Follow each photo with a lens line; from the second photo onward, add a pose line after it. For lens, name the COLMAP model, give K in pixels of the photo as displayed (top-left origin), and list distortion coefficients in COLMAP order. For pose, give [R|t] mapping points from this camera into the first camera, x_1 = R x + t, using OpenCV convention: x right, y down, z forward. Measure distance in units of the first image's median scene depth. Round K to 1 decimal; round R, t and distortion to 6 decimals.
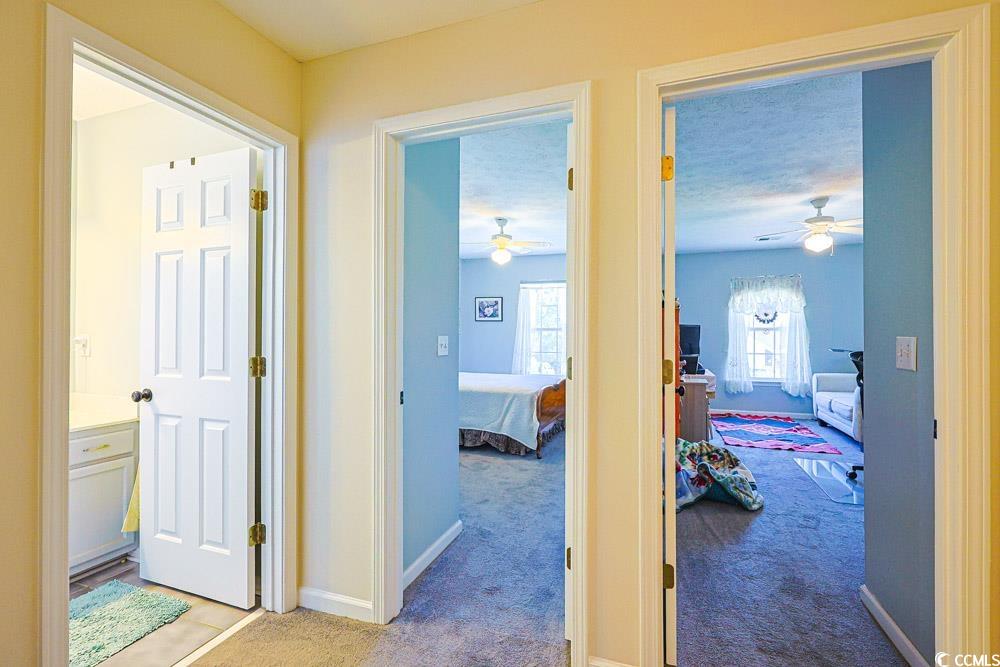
lens RADIAL K [[434.6, 0, 491.0], [0, 434.6, 330.9], [0, 0, 1]] dist [0.002292, -0.001561]
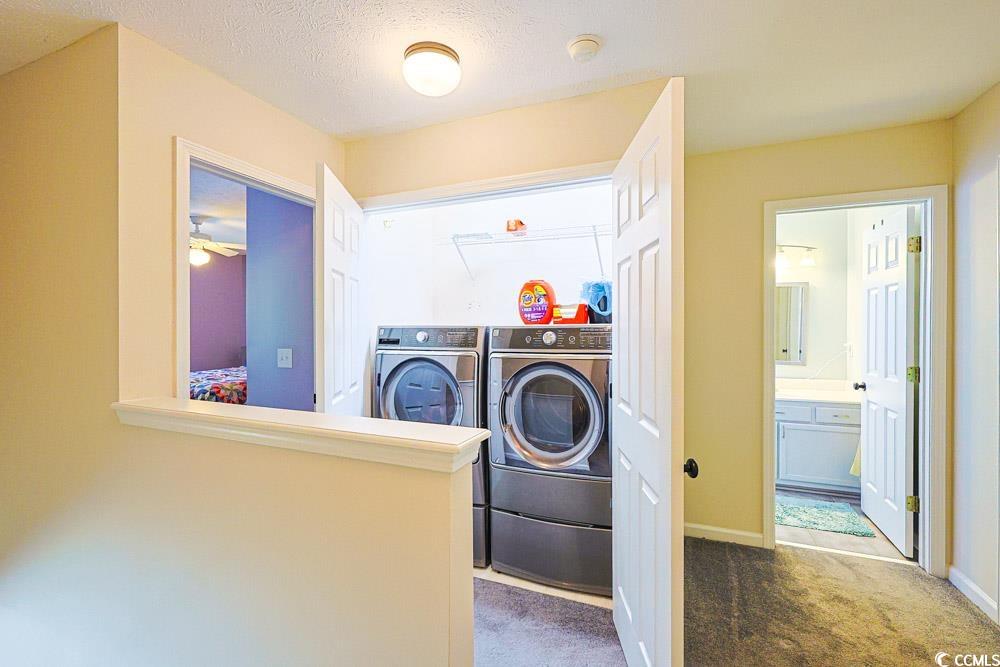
lens RADIAL K [[434.6, 0, 502.5], [0, 434.6, 329.3], [0, 0, 1]] dist [0.002292, -0.001561]
pose [[-0.053952, 0.003701, -0.998537, 0.801554], [0.004358, 0.999984, 0.003470, -0.060004], [0.998534, -0.004165, -0.053967, -0.147096]]
